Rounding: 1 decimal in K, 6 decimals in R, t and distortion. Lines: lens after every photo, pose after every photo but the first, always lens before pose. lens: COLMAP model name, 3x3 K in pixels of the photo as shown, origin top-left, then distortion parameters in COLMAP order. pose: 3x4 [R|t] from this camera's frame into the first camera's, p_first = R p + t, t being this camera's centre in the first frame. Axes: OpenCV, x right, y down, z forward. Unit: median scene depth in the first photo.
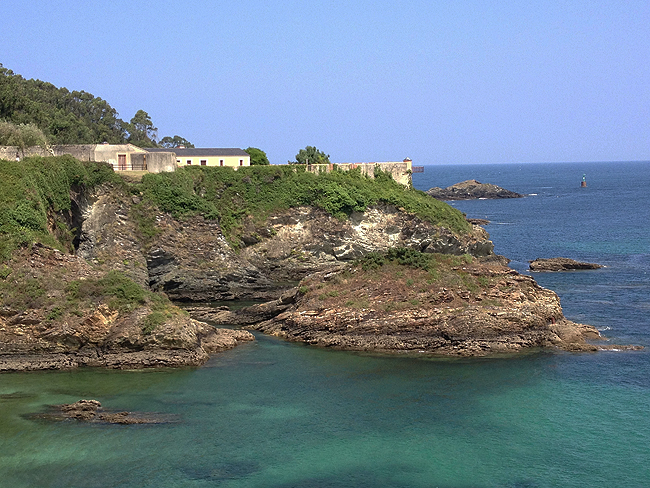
lens RADIAL K [[910.1, 0, 325.0], [0, 910.1, 244.0], [0, 0, 1]] dist [0.031652, 0.039554]
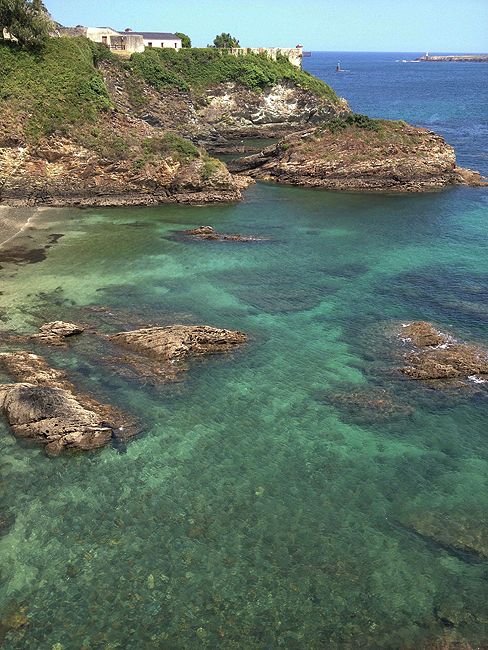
lens RADIAL K [[601.0, 0, 244.0], [0, 601.0, 325.0], [0, 0, 1]] dist [0.161049, -0.349463]
pose [[0.987054, -0.044891, 0.153979, -0.248831], [-0.008488, 0.944067, 0.329643, 0.001176], [-0.160165, -0.326682, 0.931464, 0.032573]]
